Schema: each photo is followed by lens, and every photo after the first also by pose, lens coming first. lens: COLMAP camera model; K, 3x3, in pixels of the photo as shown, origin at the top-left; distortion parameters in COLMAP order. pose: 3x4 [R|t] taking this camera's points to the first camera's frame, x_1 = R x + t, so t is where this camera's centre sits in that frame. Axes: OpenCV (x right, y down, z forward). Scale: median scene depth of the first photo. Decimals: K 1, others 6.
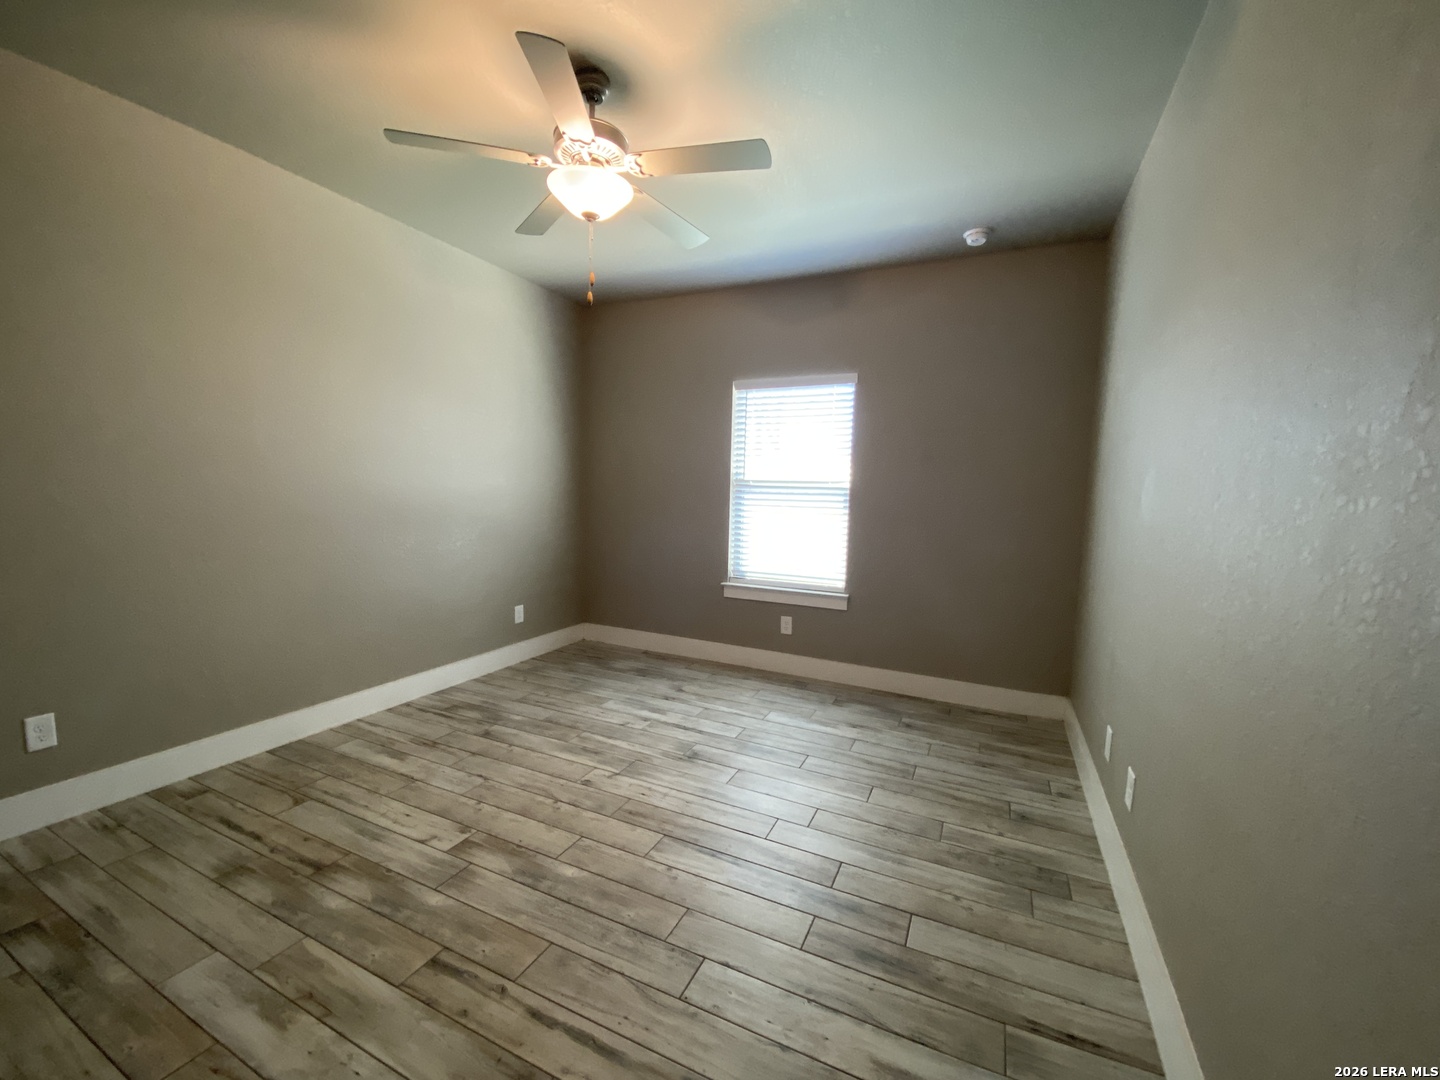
lens RADIAL K [[583.1, 0, 718.6], [0, 583.1, 541.5], [0, 0, 1]] dist [0.020651, -0.021353]
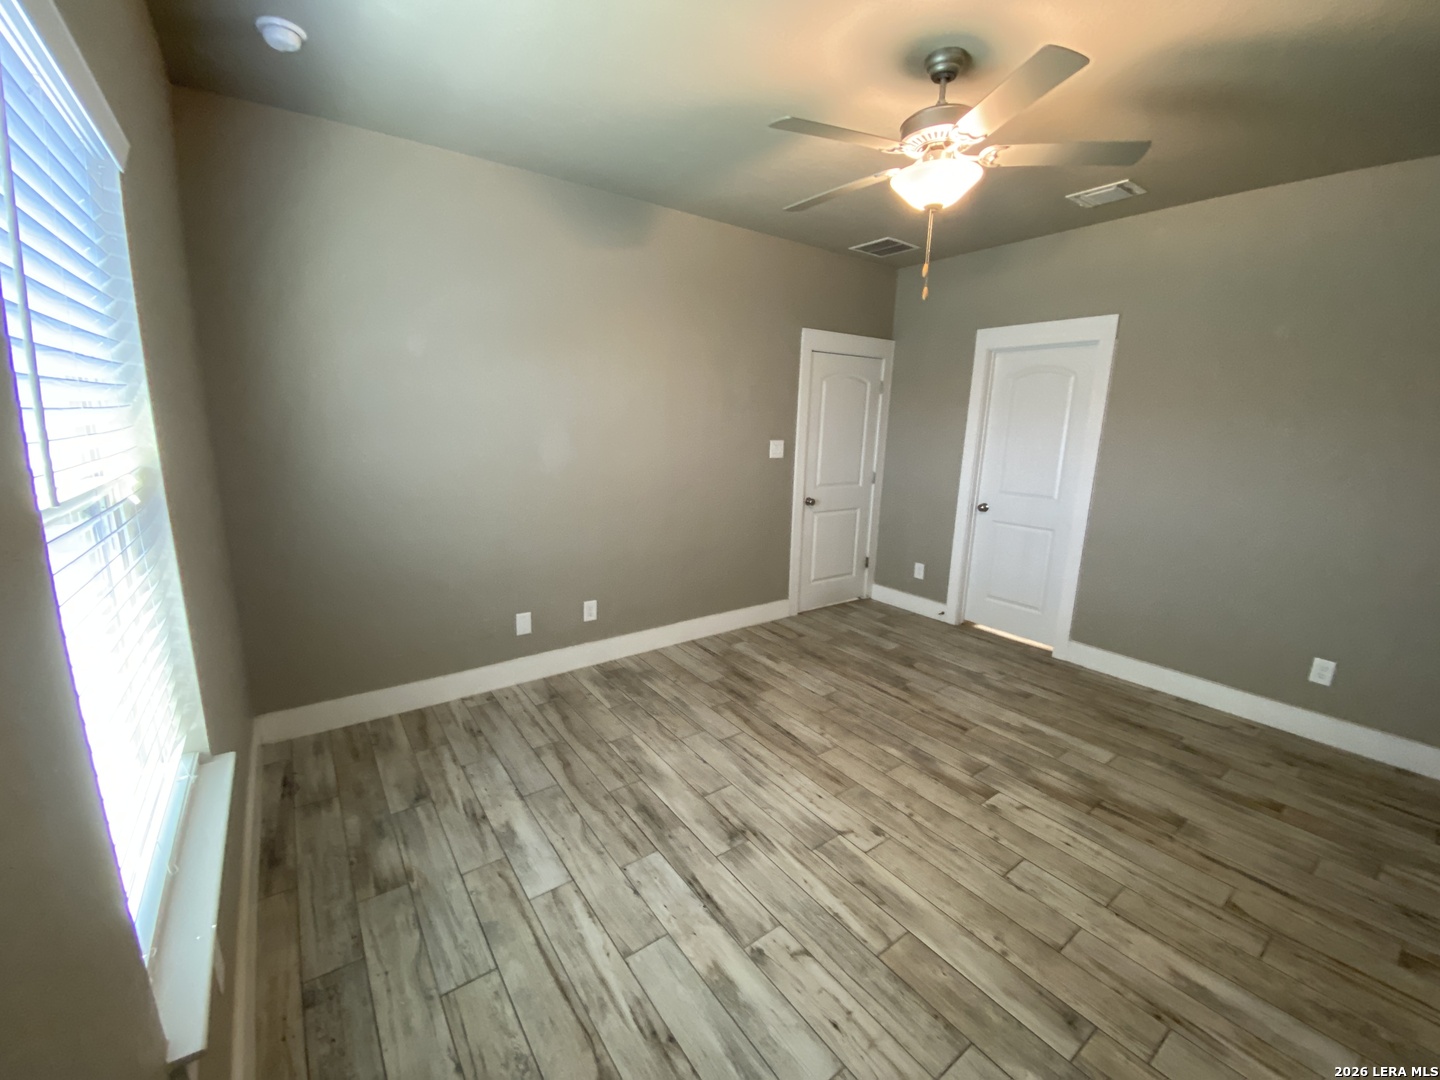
lens RADIAL K [[583.1, 0, 718.6], [0, 583.1, 541.5], [0, 0, 1]] dist [0.020651, -0.021353]
pose [[-0.874589, -0.148211, 0.461657, -0.372195], [-0.003017, 0.953781, 0.300487, -0.268218], [-0.484855, 0.261410, -0.834614, 1.804487]]
